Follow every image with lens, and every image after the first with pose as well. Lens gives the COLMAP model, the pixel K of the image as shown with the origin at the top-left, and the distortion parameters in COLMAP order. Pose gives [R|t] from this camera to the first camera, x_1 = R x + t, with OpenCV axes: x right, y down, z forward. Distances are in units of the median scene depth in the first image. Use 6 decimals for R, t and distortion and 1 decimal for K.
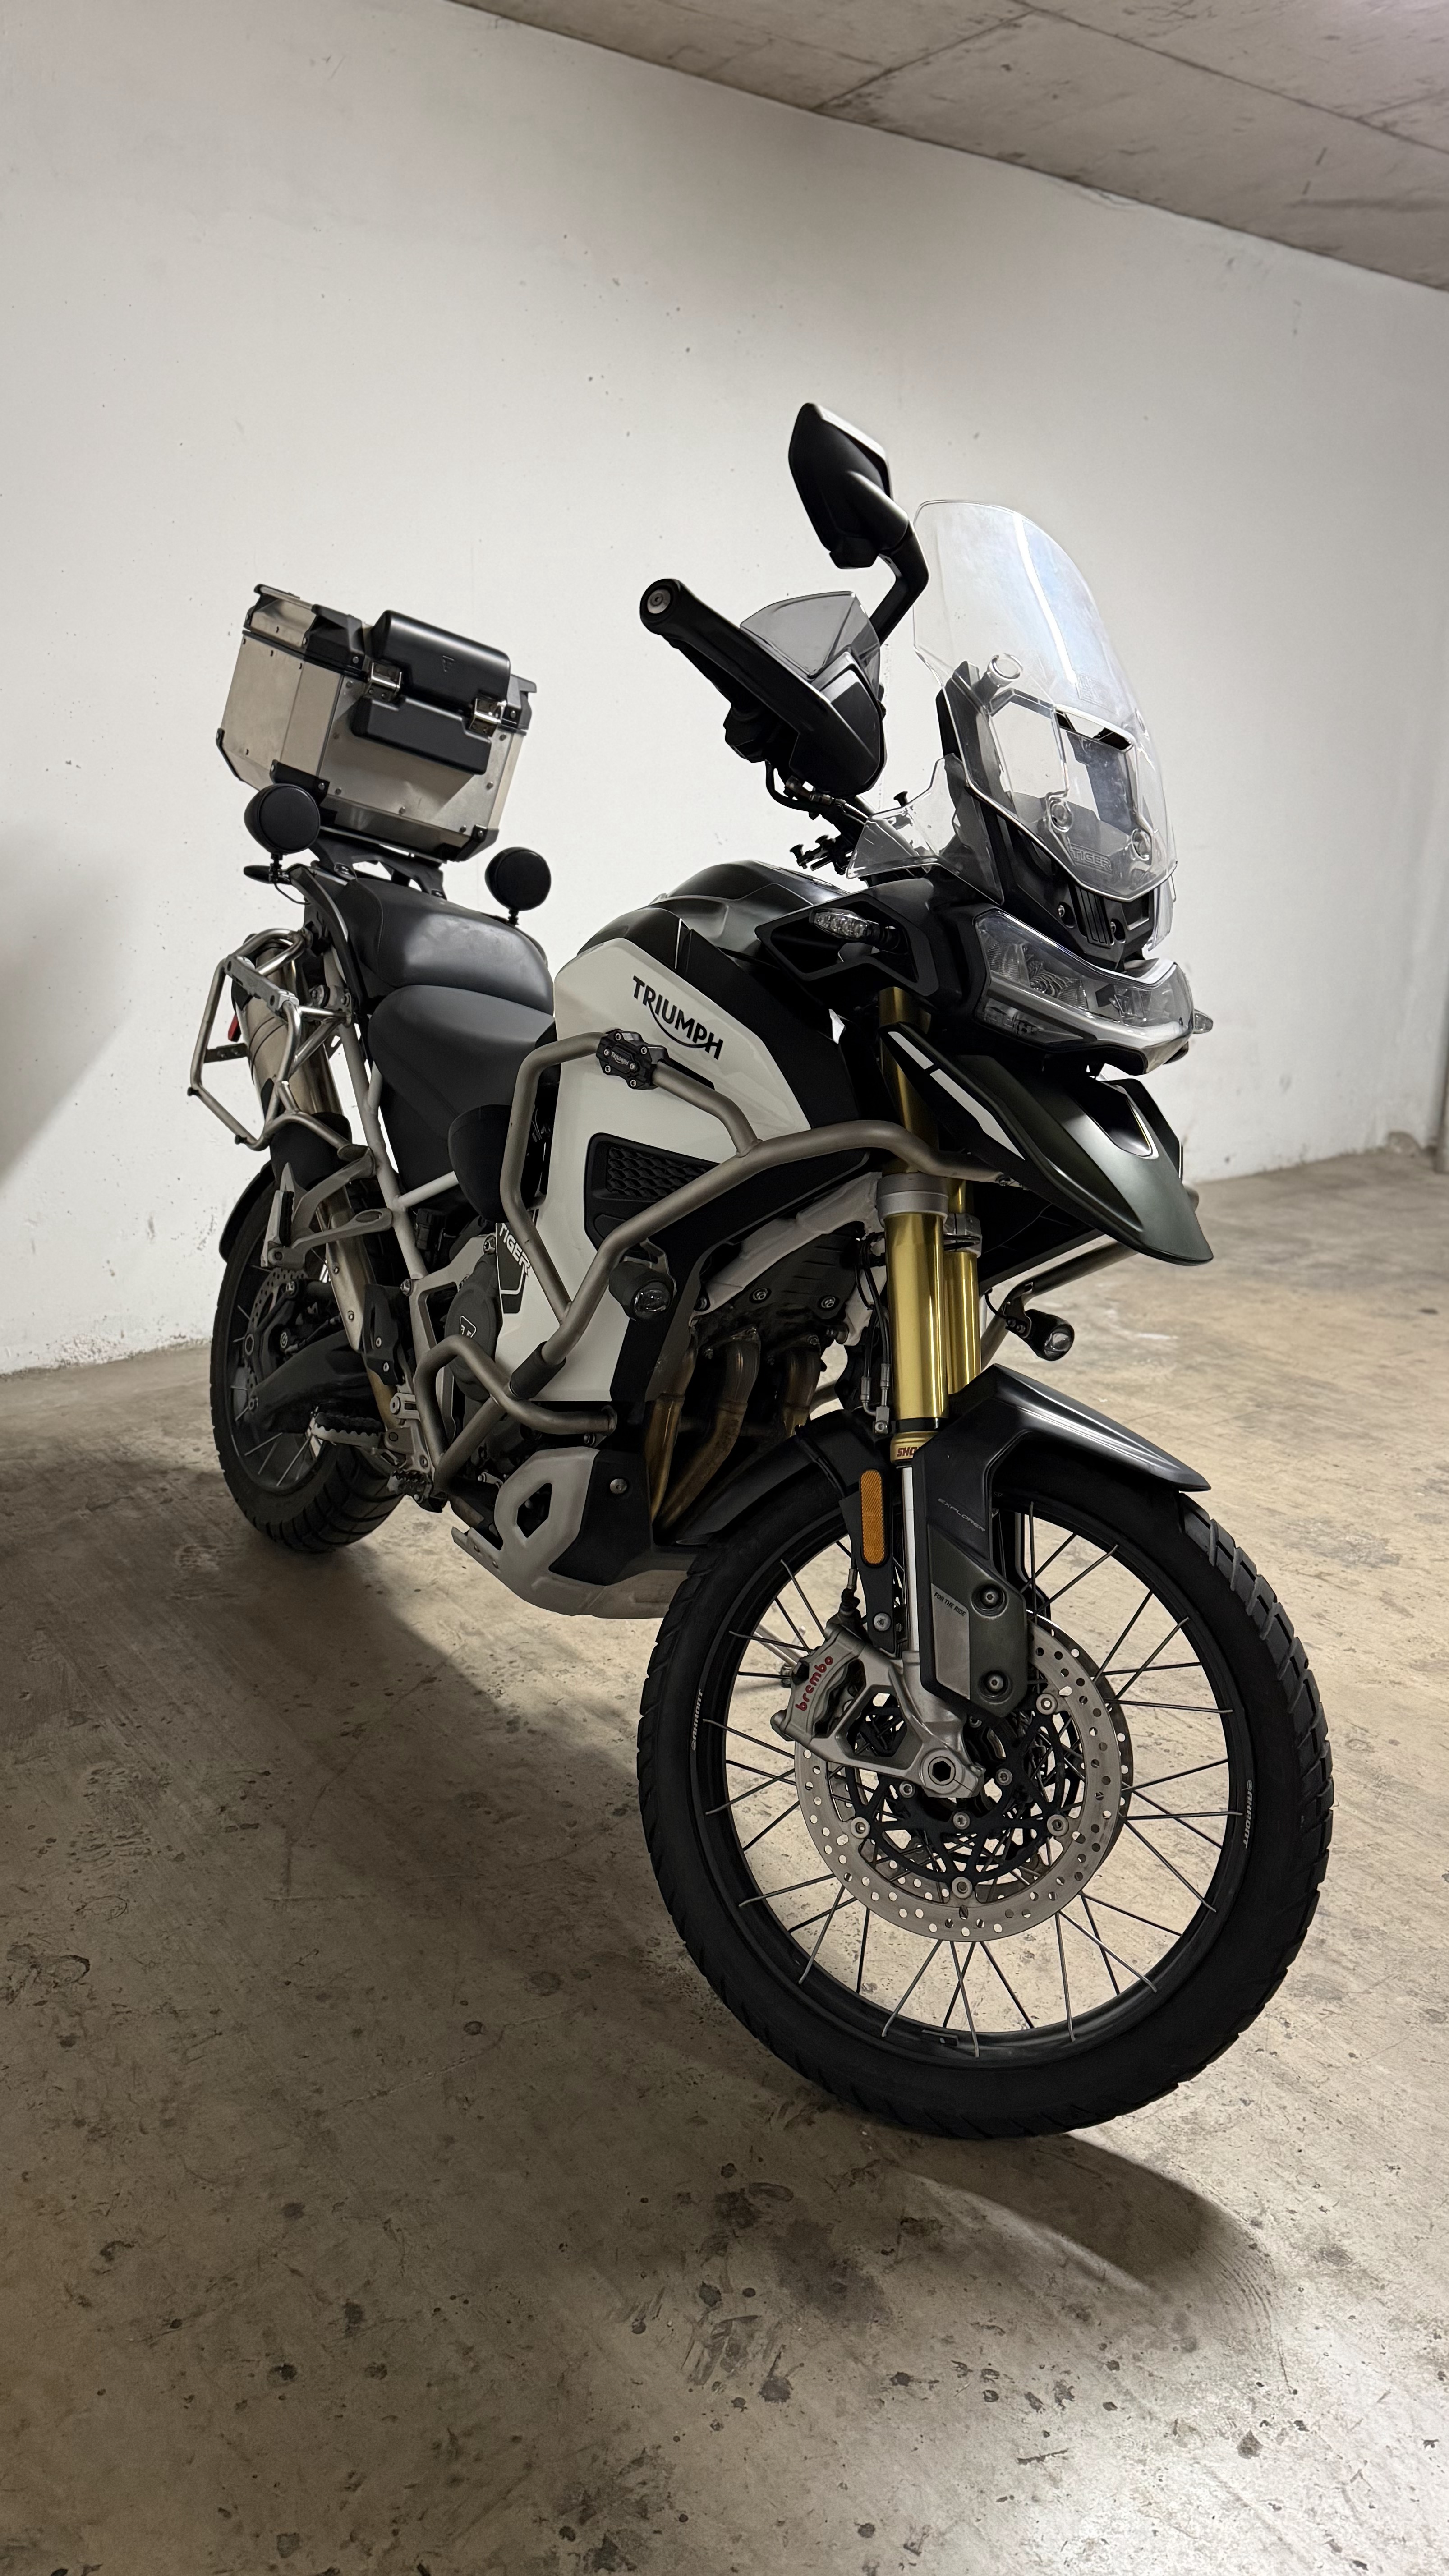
lens RADIAL K [[1681.2, 0, 724.5], [0, 1681.2, 1288.0], [0, 0, 1]] dist [-0.002018, -0.002692]
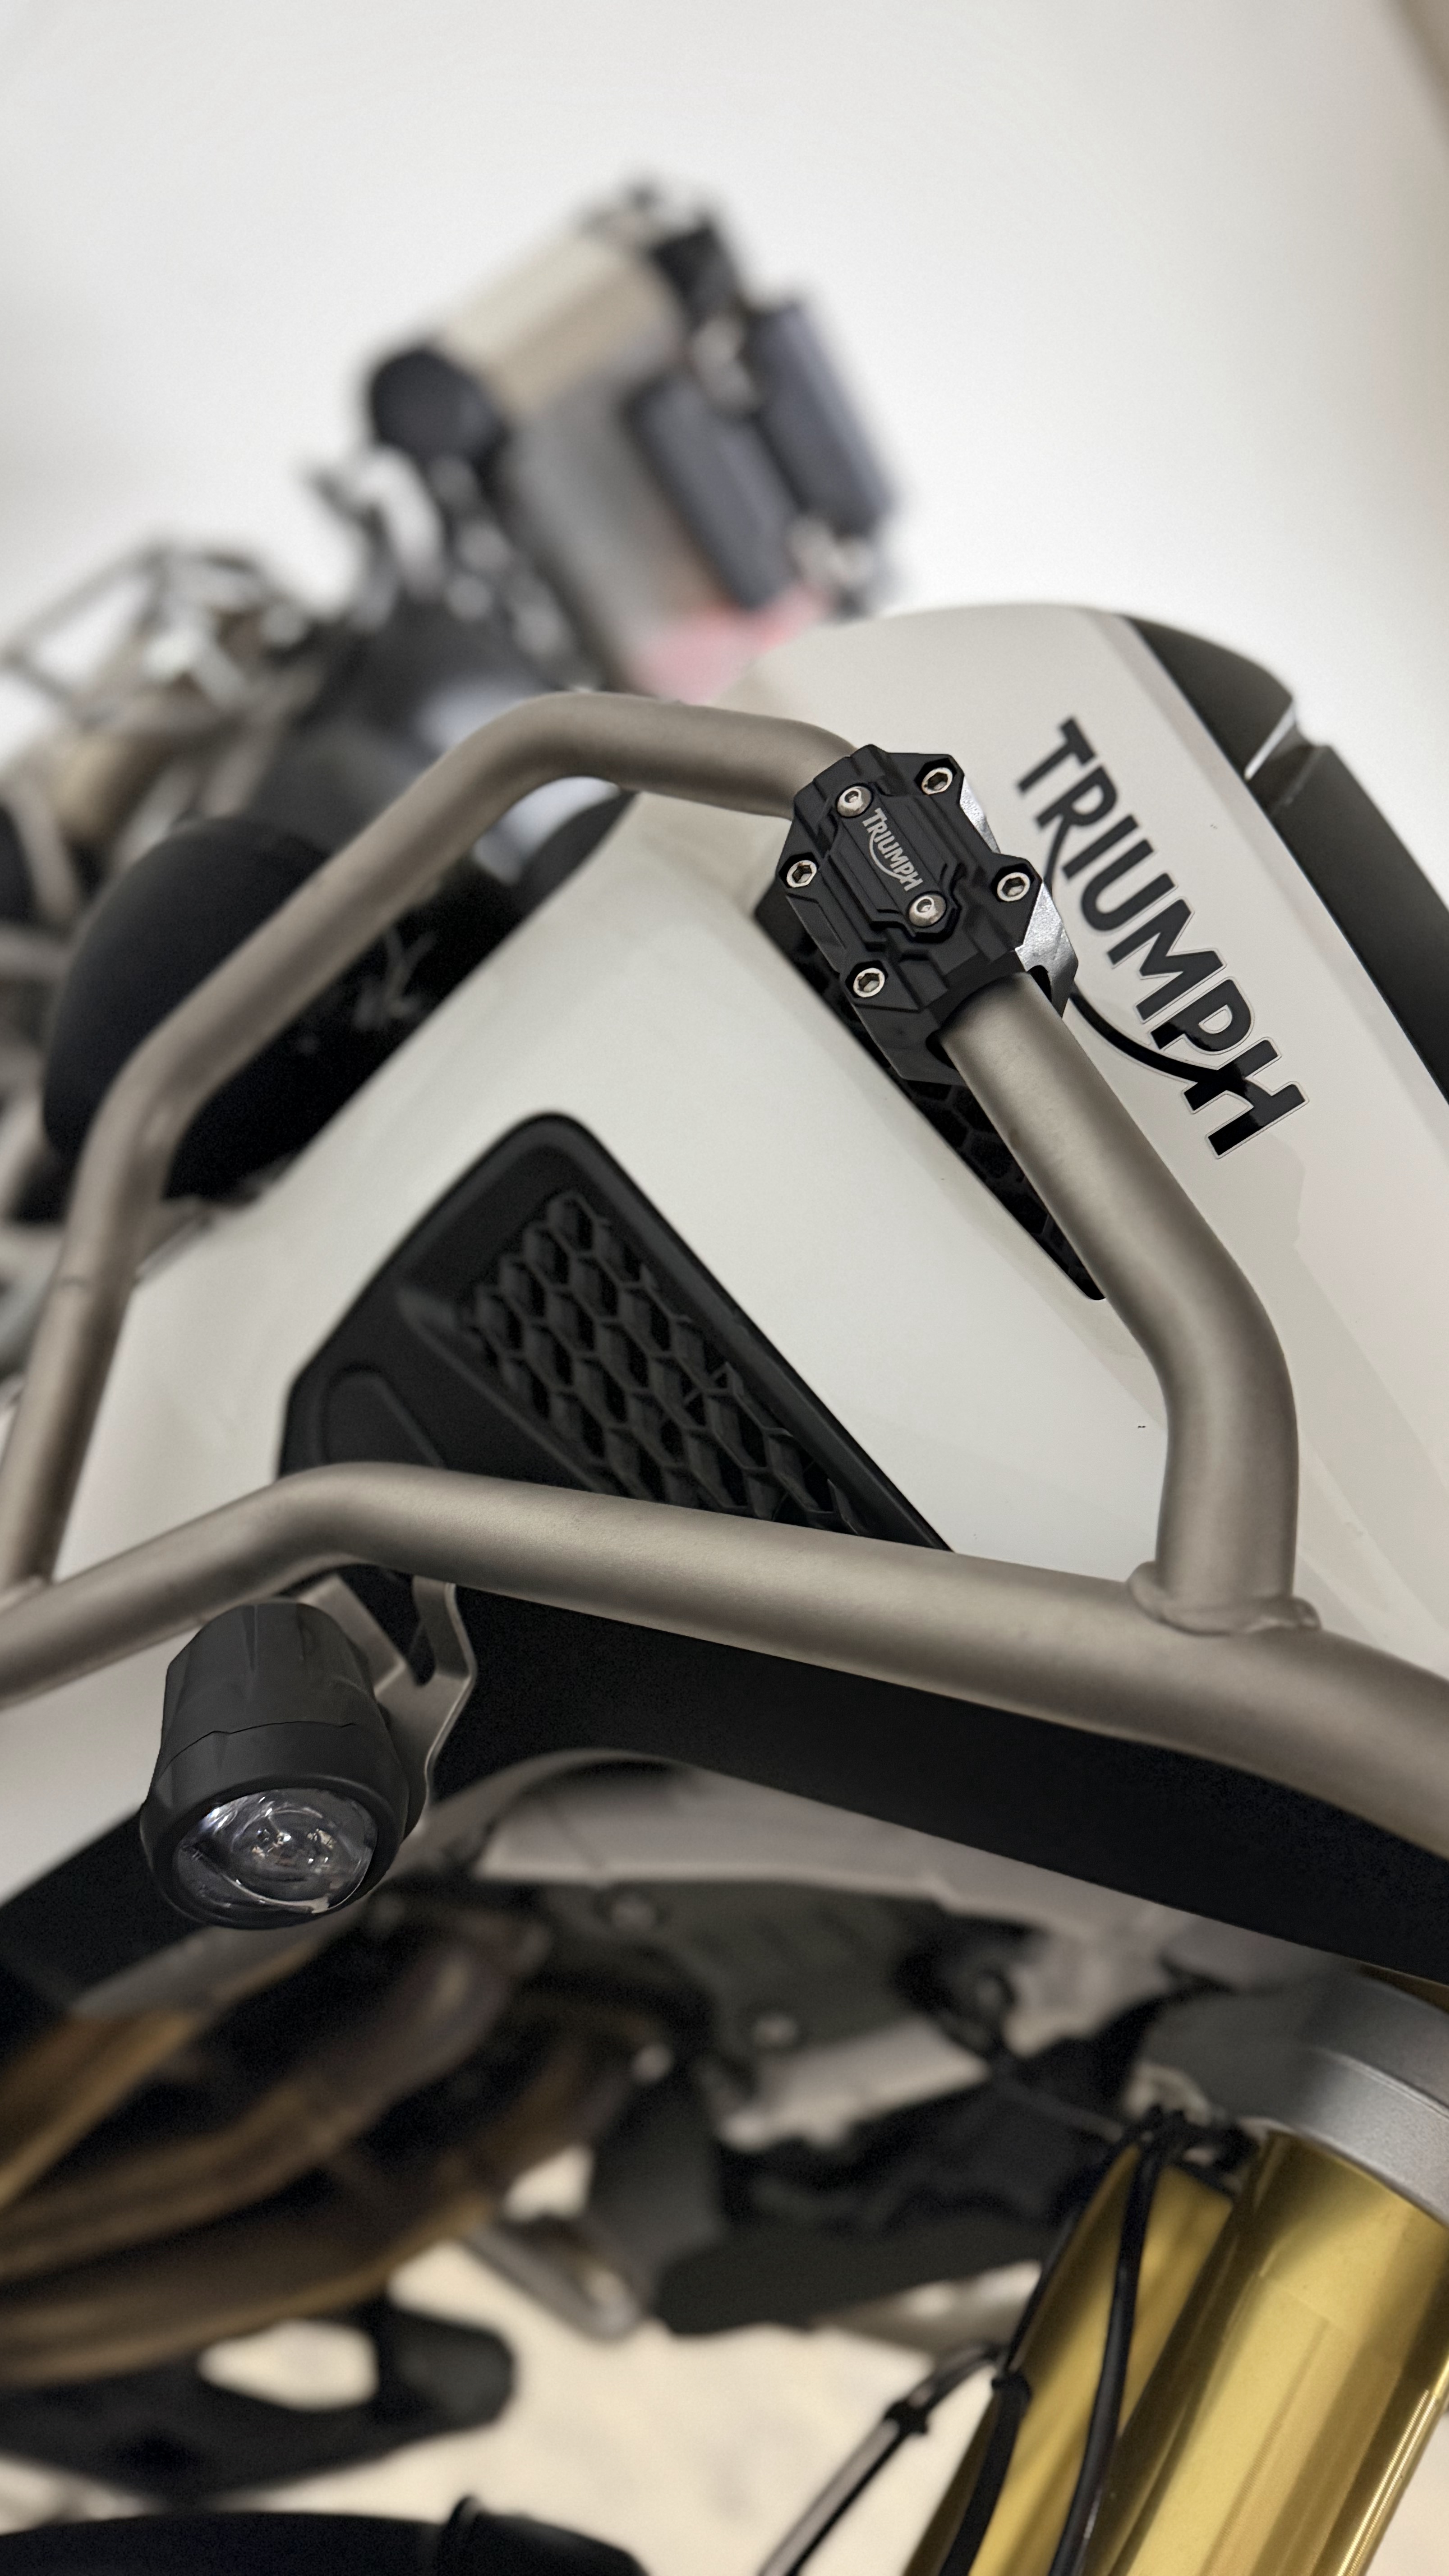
lens RADIAL K [[1832.6, 0, 724.5], [0, 1832.6, 1288.0], [0, 0, 1]] dist [0.000598, 0.000041]
pose [[0.785030, 0.619013, 0.023453, -0.047550], [-0.607428, 0.776659, -0.166829, -0.041167], [-0.121485, 0.116720, 0.985707, 0.737106]]
